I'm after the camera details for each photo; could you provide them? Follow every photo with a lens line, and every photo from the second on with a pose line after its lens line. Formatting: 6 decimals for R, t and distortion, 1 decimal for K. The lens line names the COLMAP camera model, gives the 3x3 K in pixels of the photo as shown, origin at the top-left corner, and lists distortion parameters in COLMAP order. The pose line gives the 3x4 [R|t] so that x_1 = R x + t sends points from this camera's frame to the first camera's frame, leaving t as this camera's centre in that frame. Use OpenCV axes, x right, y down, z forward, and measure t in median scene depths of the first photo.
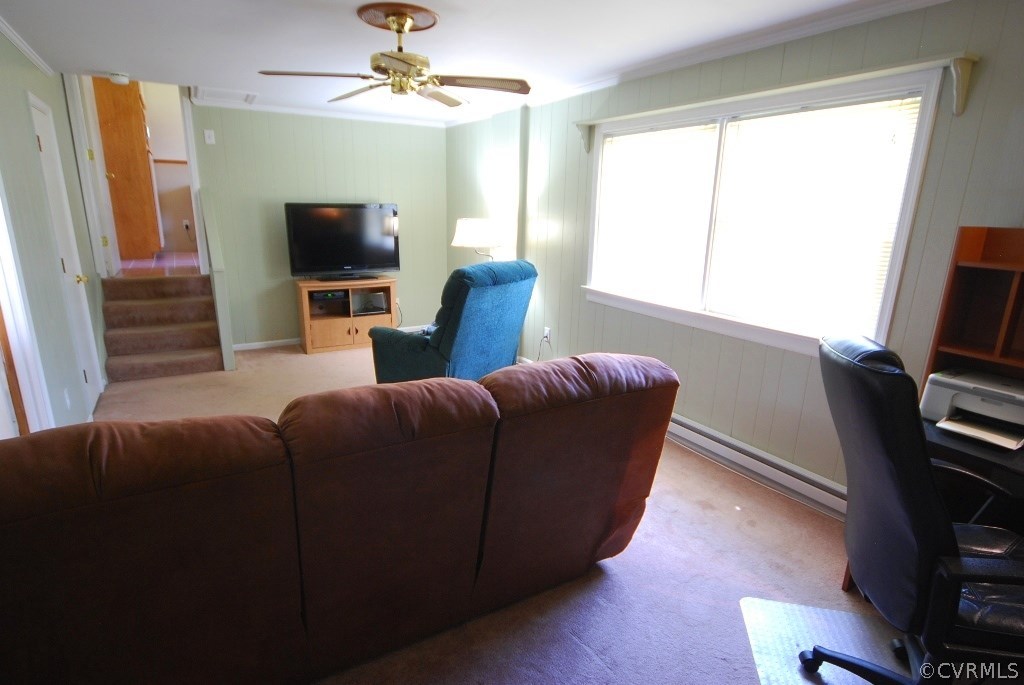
lens RADIAL K [[545.1, 0, 508.2], [0, 545.1, 350.4], [0, 0, 1]] dist [-0.004937, 0.000374]
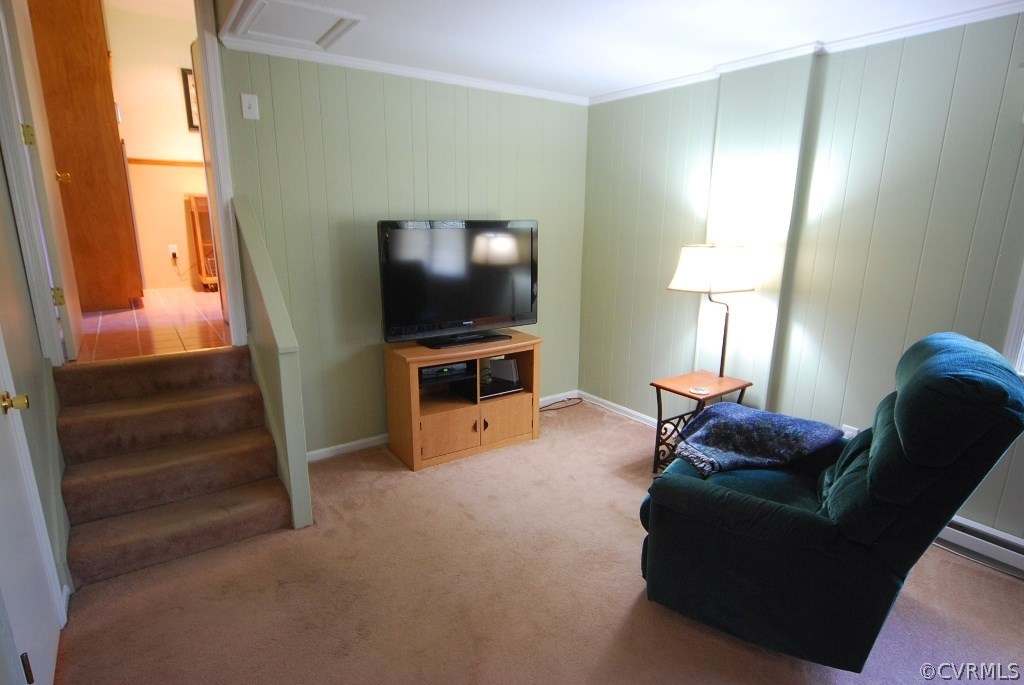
lens RADIAL K [[545.1, 0, 508.2], [0, 545.1, 350.4], [0, 0, 1]] dist [-0.004937, 0.000374]
pose [[0.996948, -0.029200, 0.072405, -0.331732], [0.030593, 0.999366, -0.018209, -0.121540], [-0.071828, 0.020368, 0.997209, 0.424350]]
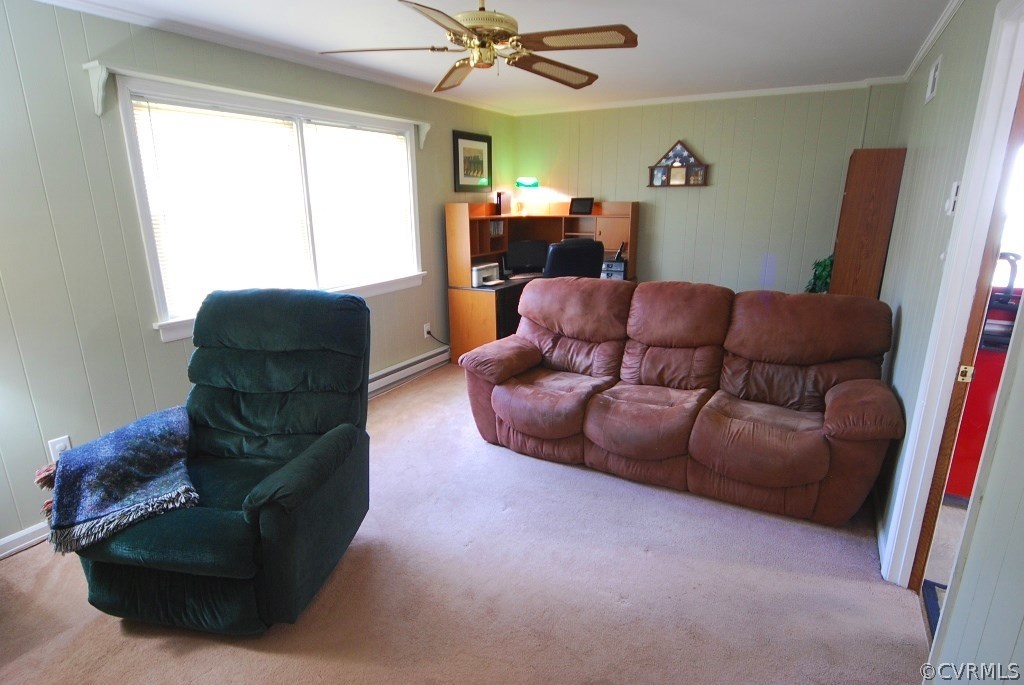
lens RADIAL K [[545.1, 0, 508.2], [0, 545.1, 350.4], [0, 0, 1]] dist [-0.004937, 0.000374]
pose [[-0.501100, -0.240933, 0.831174, -0.565562], [0.230802, 0.888465, 0.396687, -0.229450], [-0.834044, 0.390617, -0.389602, 0.832677]]
